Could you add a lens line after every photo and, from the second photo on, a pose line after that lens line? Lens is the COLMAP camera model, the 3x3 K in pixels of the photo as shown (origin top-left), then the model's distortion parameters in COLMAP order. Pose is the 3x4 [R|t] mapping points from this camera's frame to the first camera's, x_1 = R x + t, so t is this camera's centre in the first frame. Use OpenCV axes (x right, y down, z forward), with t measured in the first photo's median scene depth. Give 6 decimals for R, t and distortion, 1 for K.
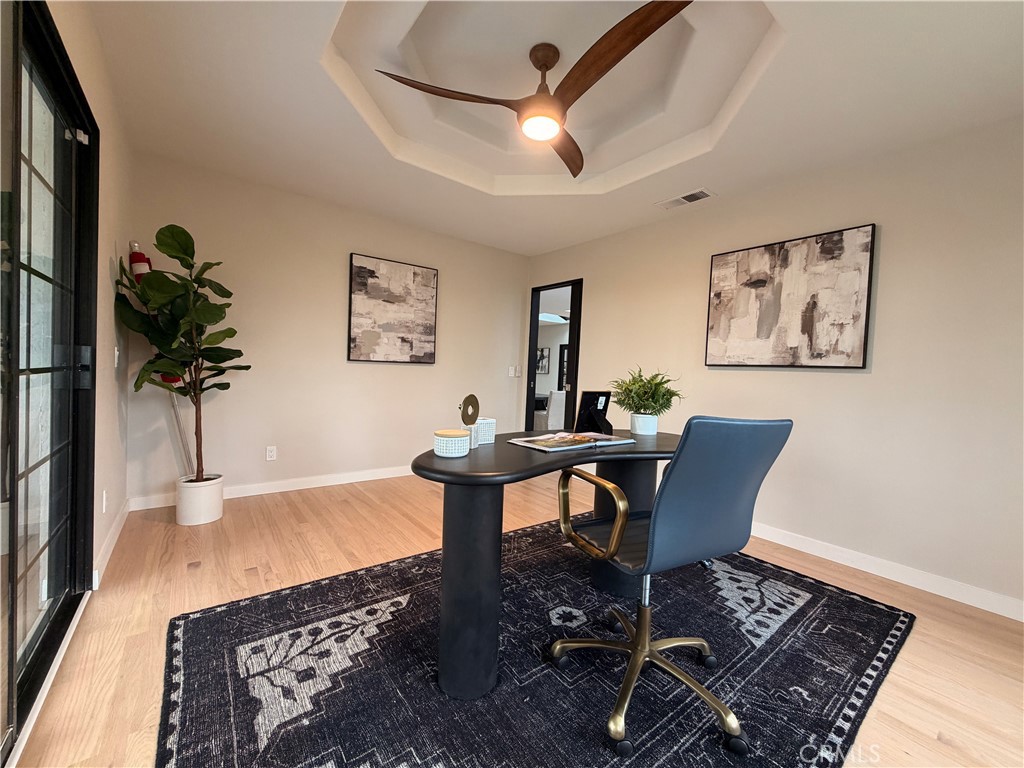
lens RADIAL K [[407.7, 0, 511.5], [0, 407.7, 383.1], [0, 0, 1]] dist [0.000337, 0.000348]
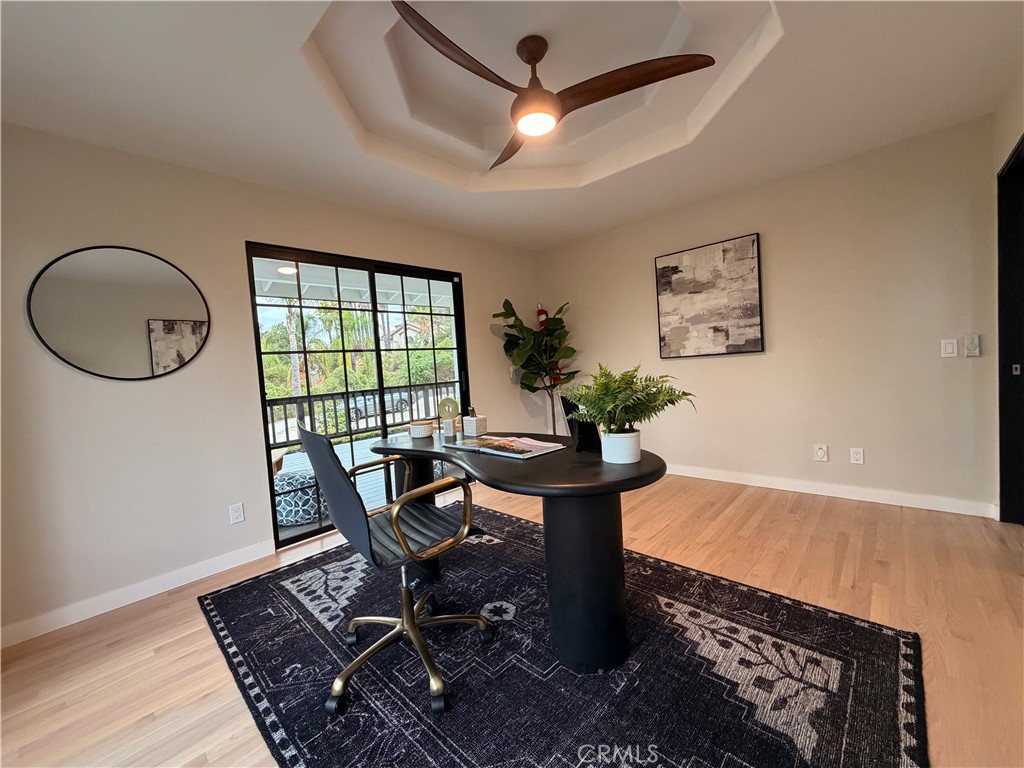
lens RADIAL K [[407.7, 0, 511.5], [0, 407.7, 383.1], [0, 0, 1]] dist [0.000337, 0.000348]
pose [[0.153784, -0.008763, -0.988066, 0.585239], [0.040193, 0.999189, -0.002606, -0.004473], [0.987287, -0.039312, 0.154012, 0.441777]]
